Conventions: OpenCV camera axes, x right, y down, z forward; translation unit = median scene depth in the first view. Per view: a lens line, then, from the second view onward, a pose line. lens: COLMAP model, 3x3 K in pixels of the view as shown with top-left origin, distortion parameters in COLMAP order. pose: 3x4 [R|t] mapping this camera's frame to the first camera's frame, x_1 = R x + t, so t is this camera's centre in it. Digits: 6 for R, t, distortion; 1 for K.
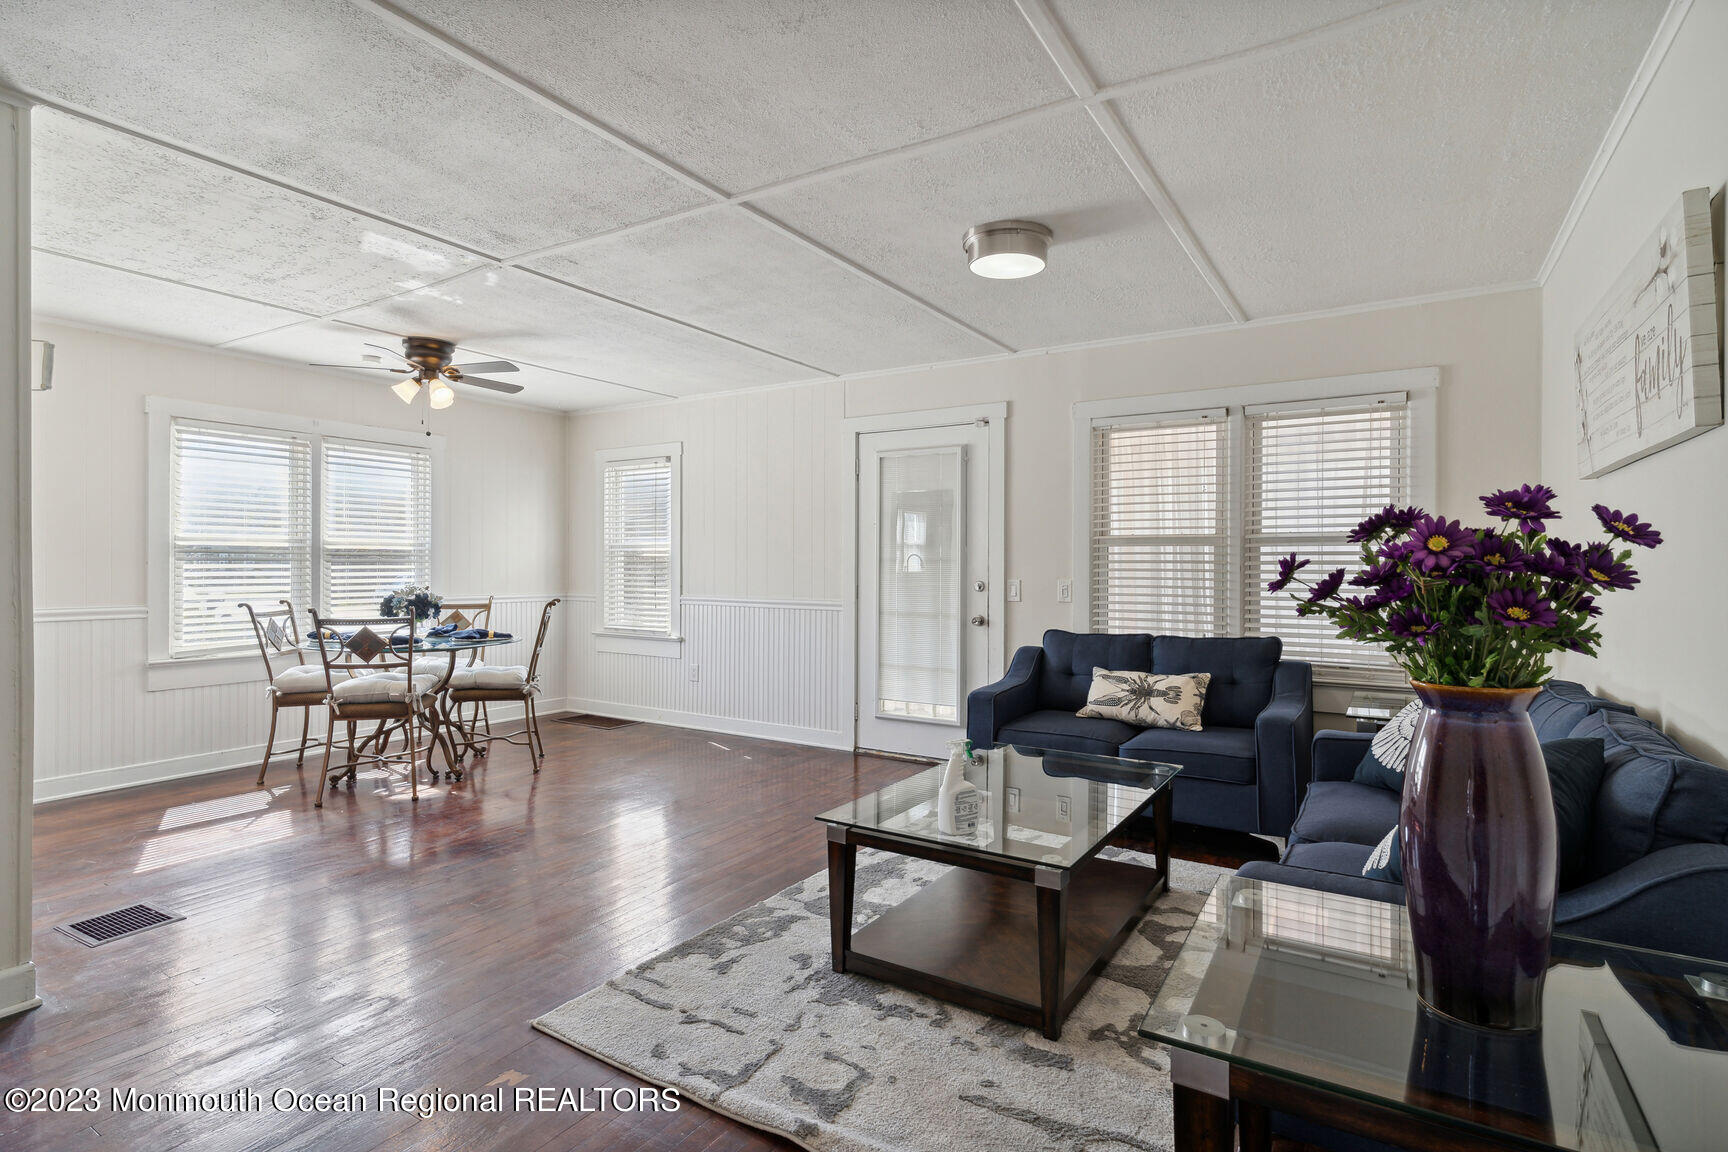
lens RADIAL K [[844.3, 0, 871.5], [0, 844.3, 569.7], [0, 0, 1]] dist [0.000053, 0.000039]
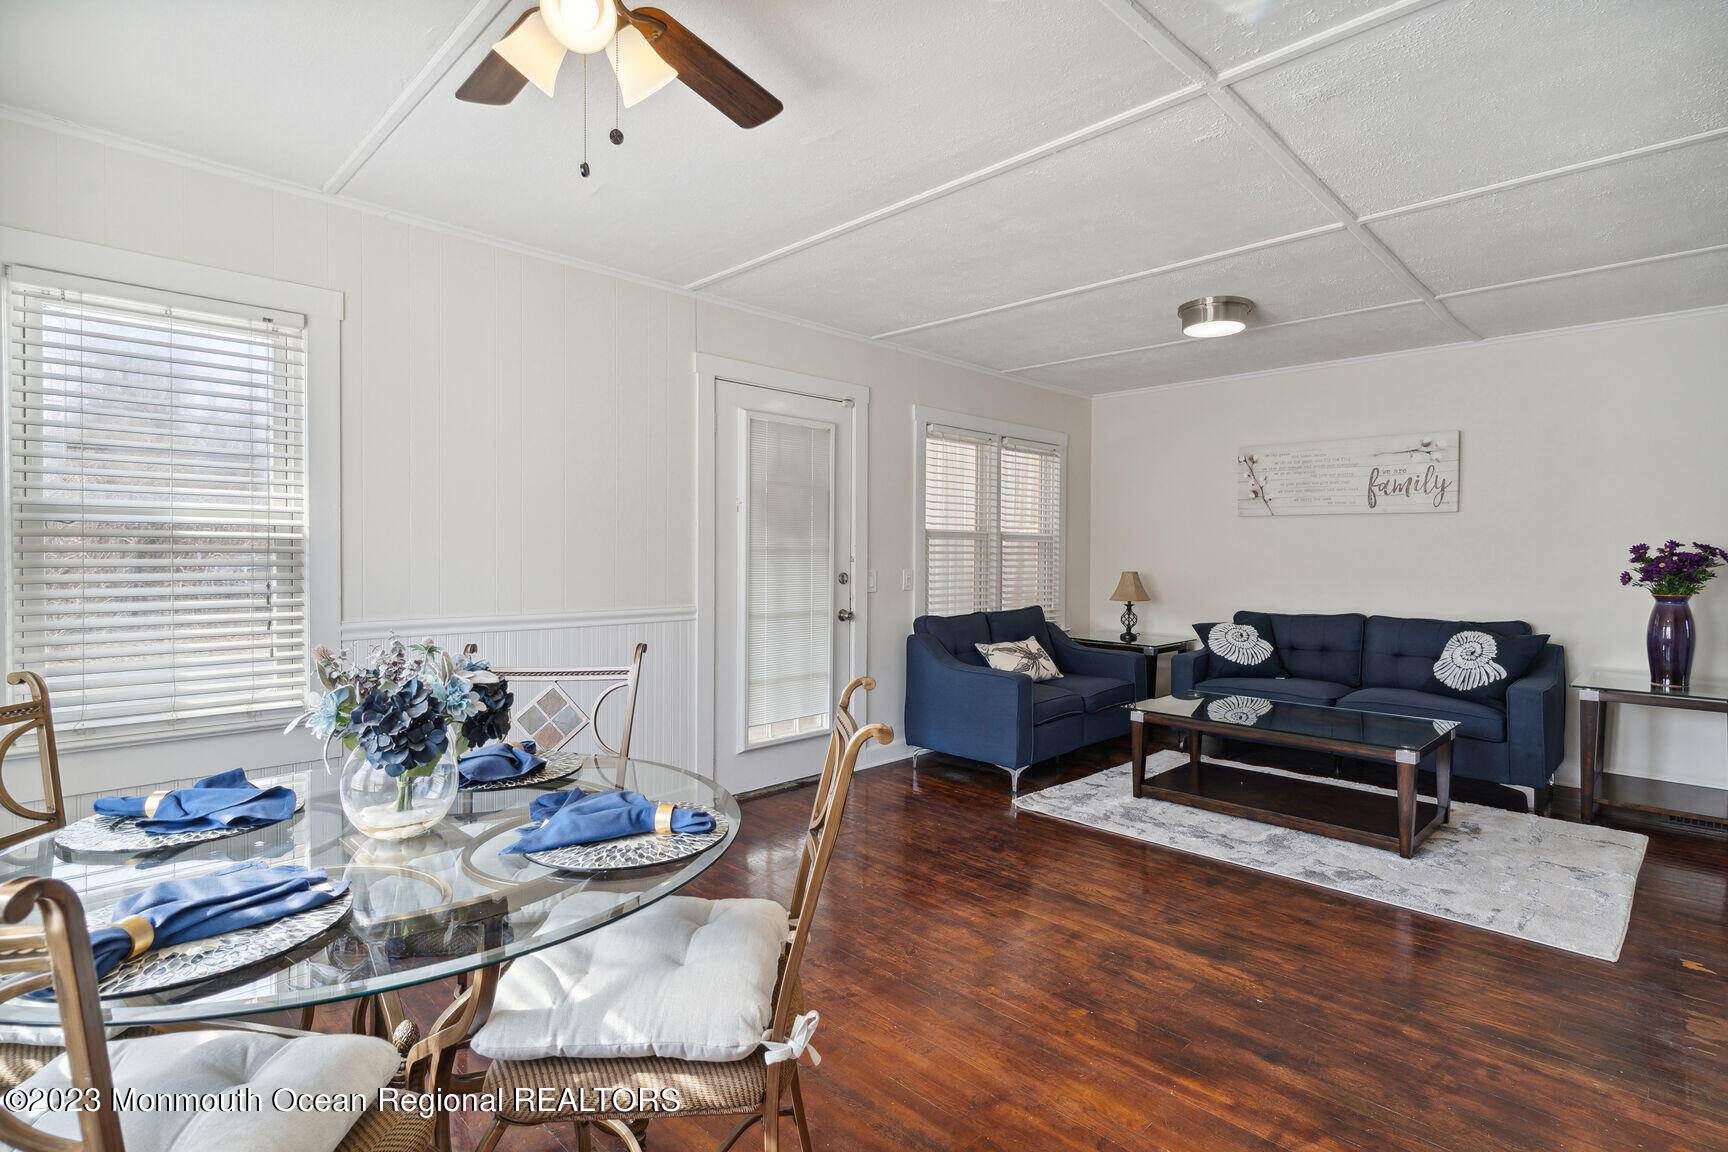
lens RADIAL K [[844.3, 0, 871.5], [0, 844.3, 569.7], [0, 0, 1]] dist [0.000053, 0.000039]
pose [[0.226466, -0.021801, 0.973775, -0.776330], [-0.001067, 0.999743, 0.022630, -0.011124], [-0.974018, -0.006164, 0.226385, 0.767629]]
